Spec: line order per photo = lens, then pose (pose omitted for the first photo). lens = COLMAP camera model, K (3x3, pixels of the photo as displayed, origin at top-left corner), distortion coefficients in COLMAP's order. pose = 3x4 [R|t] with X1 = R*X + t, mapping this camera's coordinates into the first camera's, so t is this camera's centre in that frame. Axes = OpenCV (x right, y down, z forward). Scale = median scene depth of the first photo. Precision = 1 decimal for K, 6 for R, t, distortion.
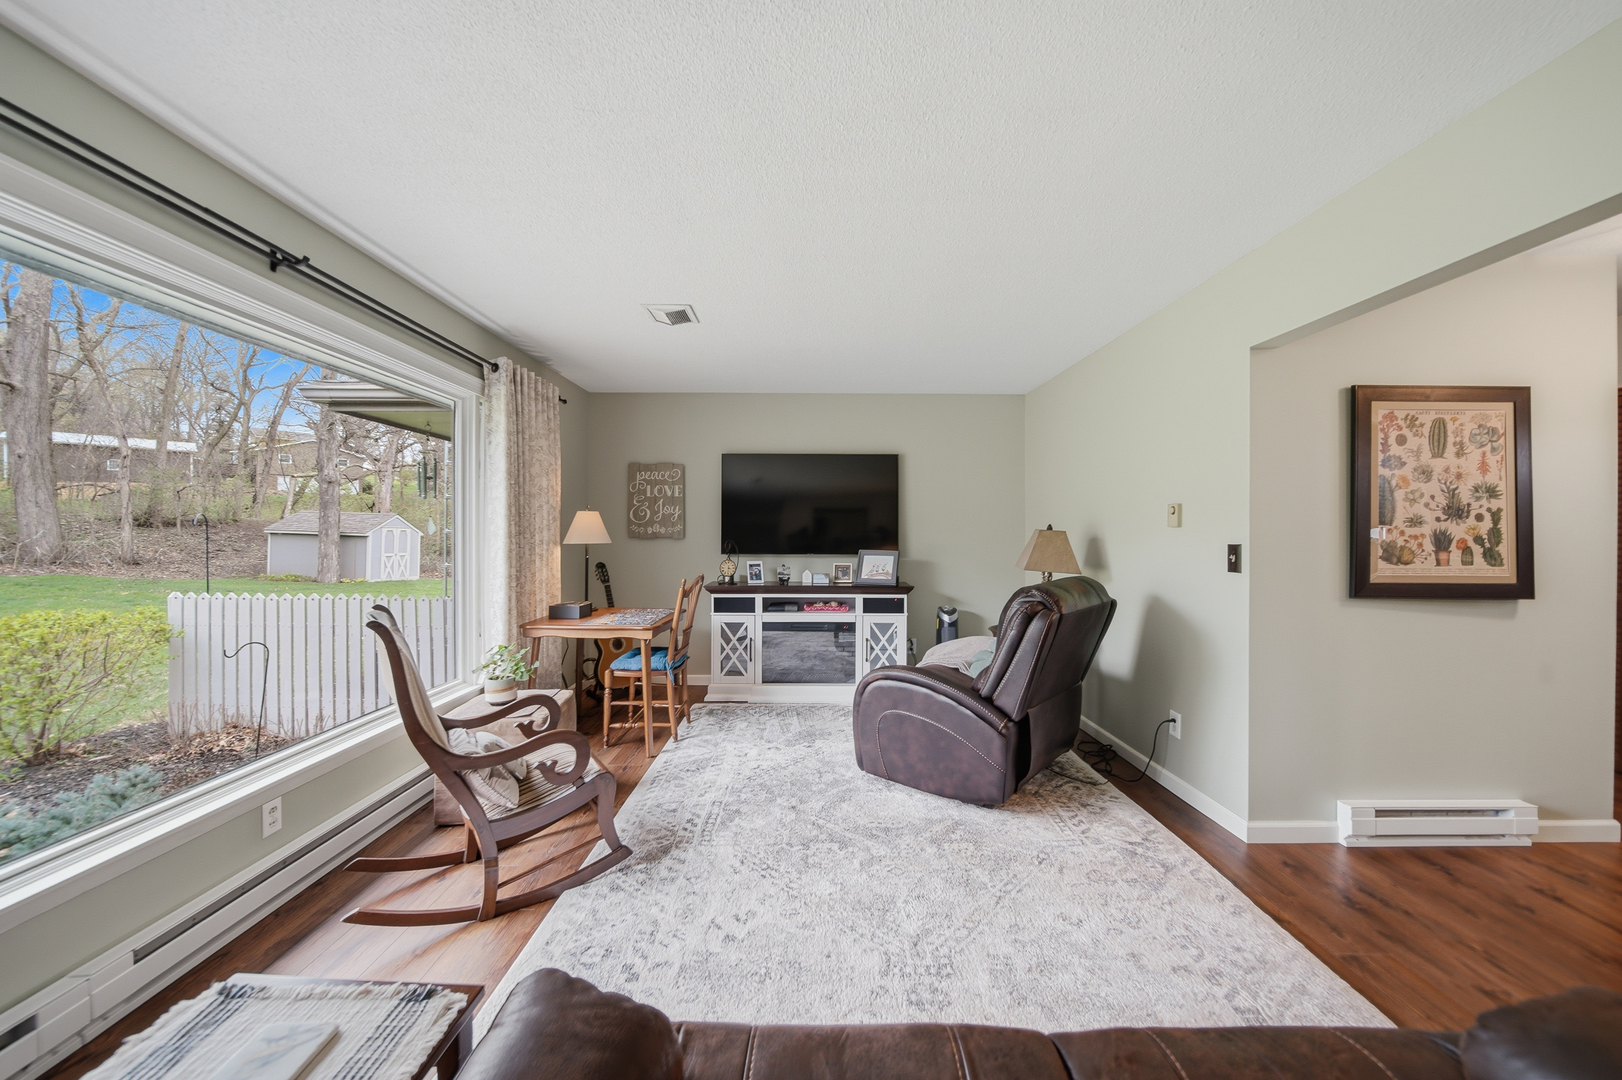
lens RADIAL K [[580.3, 0, 821.8], [0, 580.3, 535.2], [0, 0, 1]] dist [-0.004485, -0.001377]
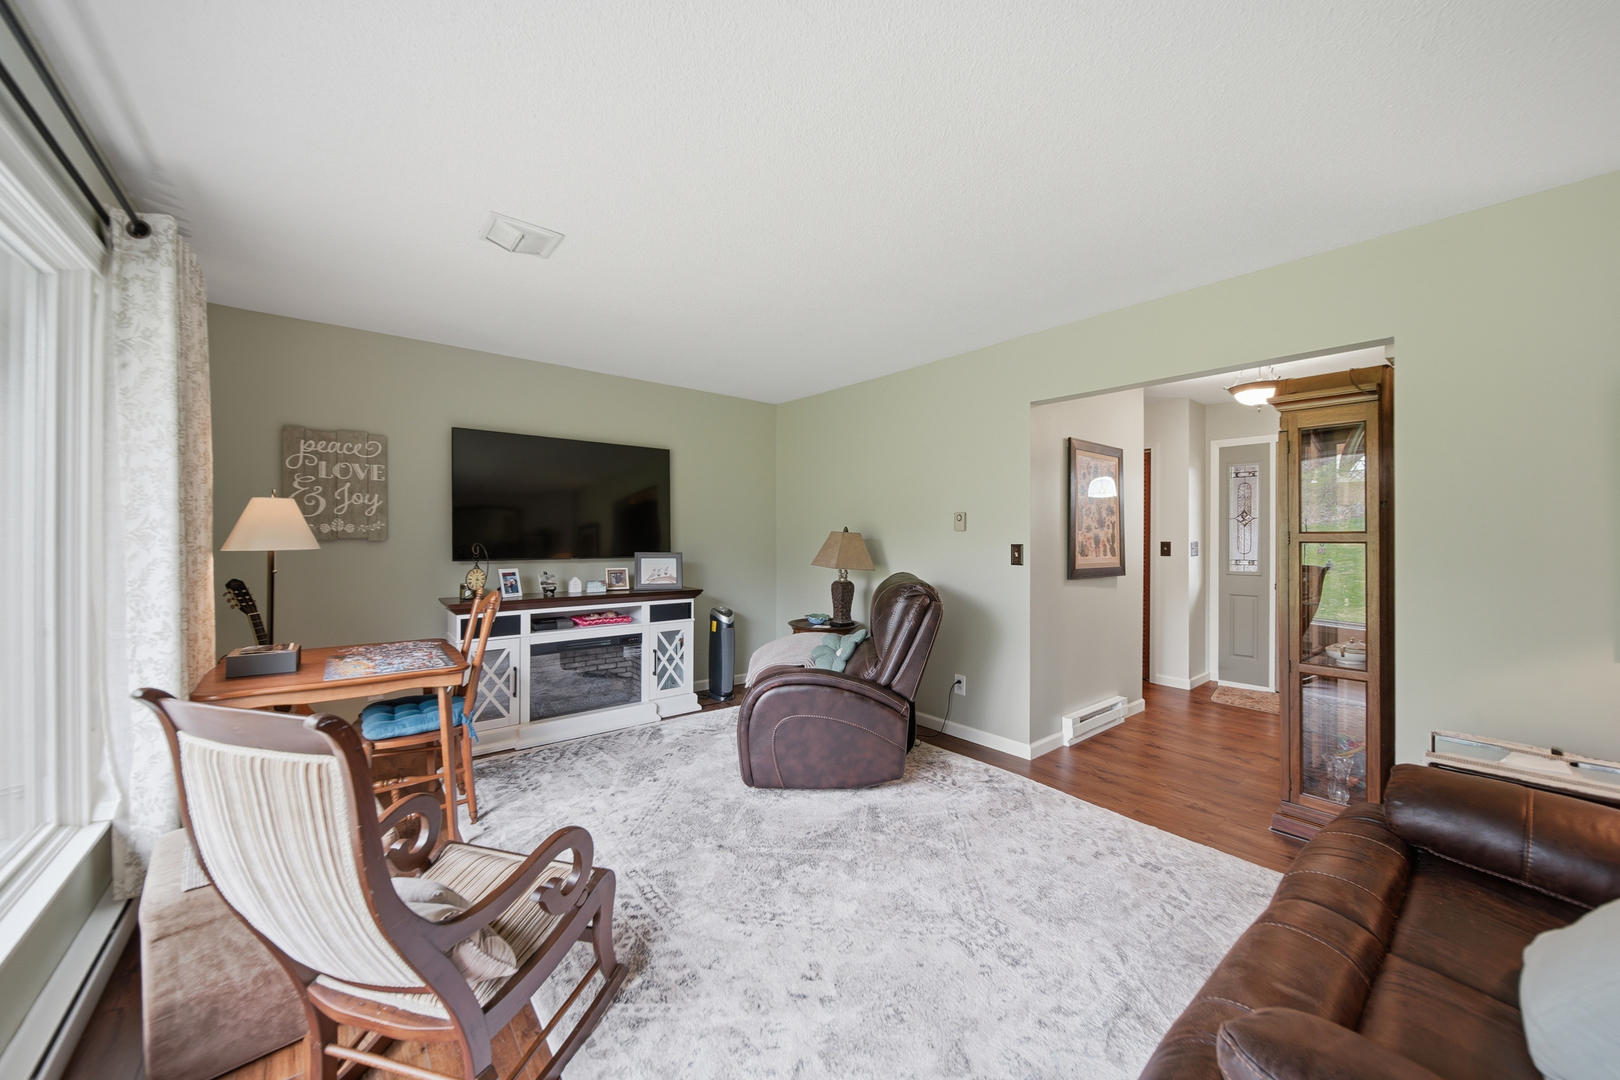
lens RADIAL K [[579.5, 0, 805.1], [0, 579.5, 532.7], [0, 0, 1]] dist [-0.004485, -0.001377]
pose [[0.779925, 0.004071, 0.625859, -0.343378], [-0.002846, 0.999992, -0.002957, -0.004178], [-0.625866, 0.000525, 0.779930, 0.158430]]
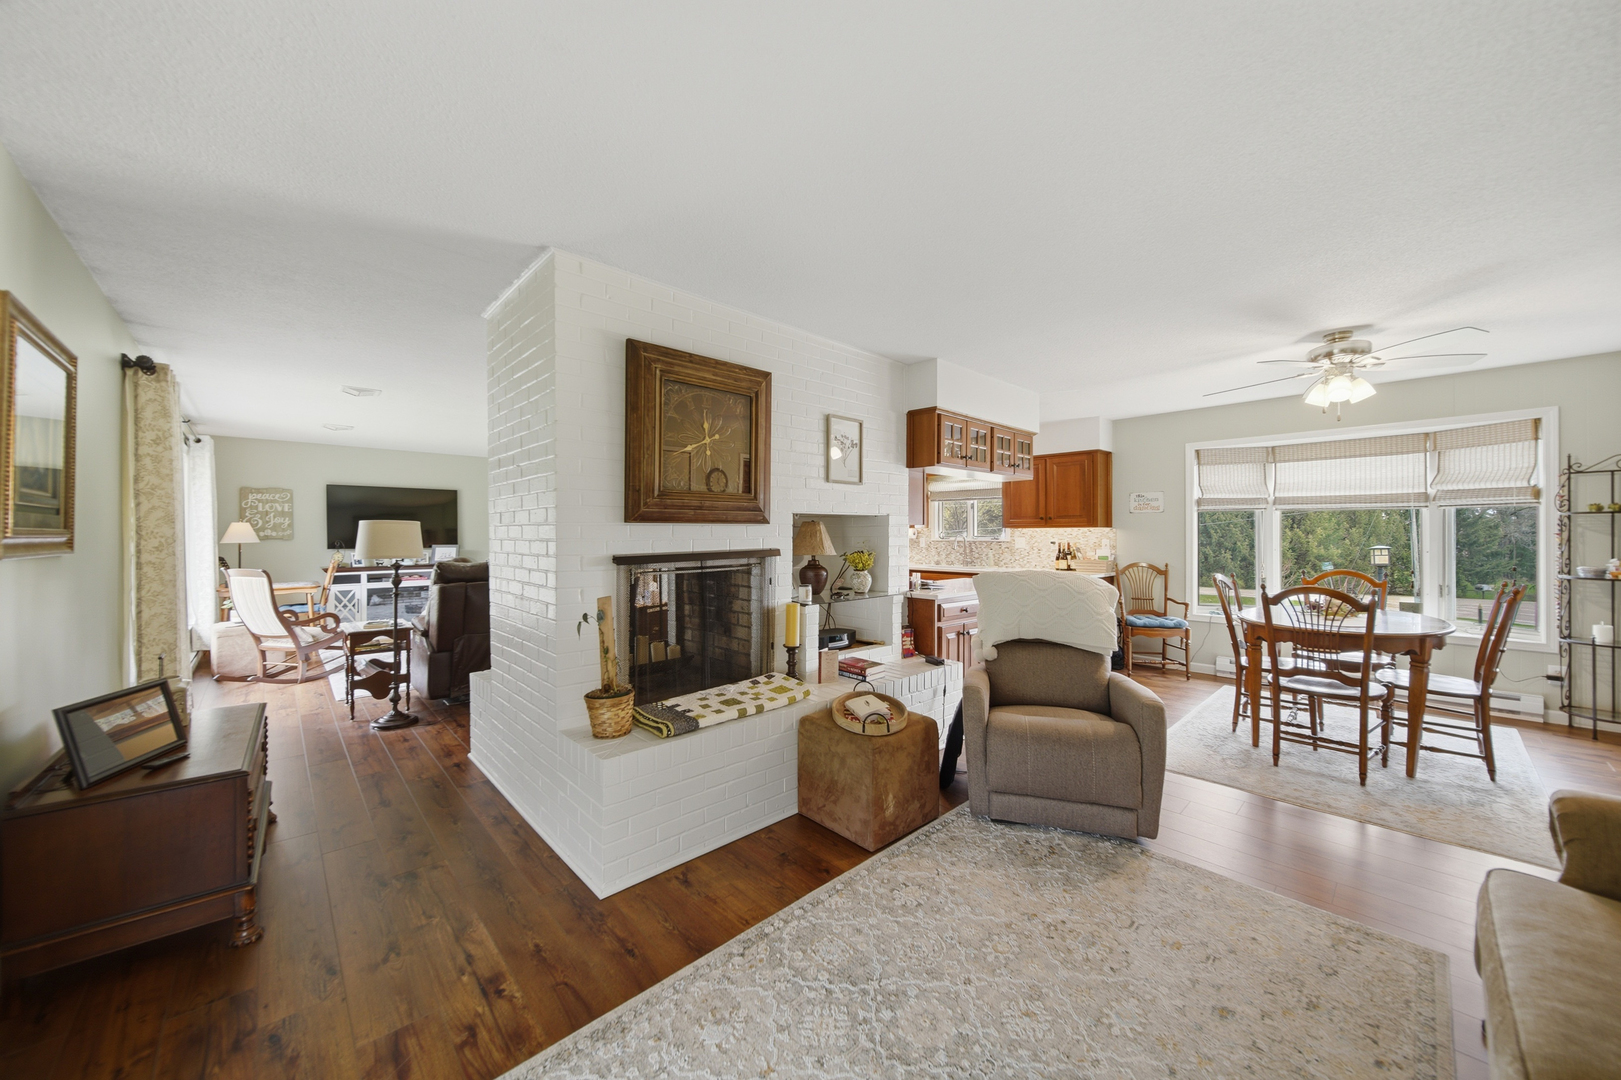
lens RADIAL K [[579.9, 0, 825.7], [0, 579.9, 534.3], [0, 0, 1]] dist [-0.004485, -0.001377]
pose [[0.724370, -0.003573, 0.689402, -0.327866], [0.003897, 0.999992, 0.001088, -0.004816], [-0.689401, 0.001898, 0.724378, -1.267302]]
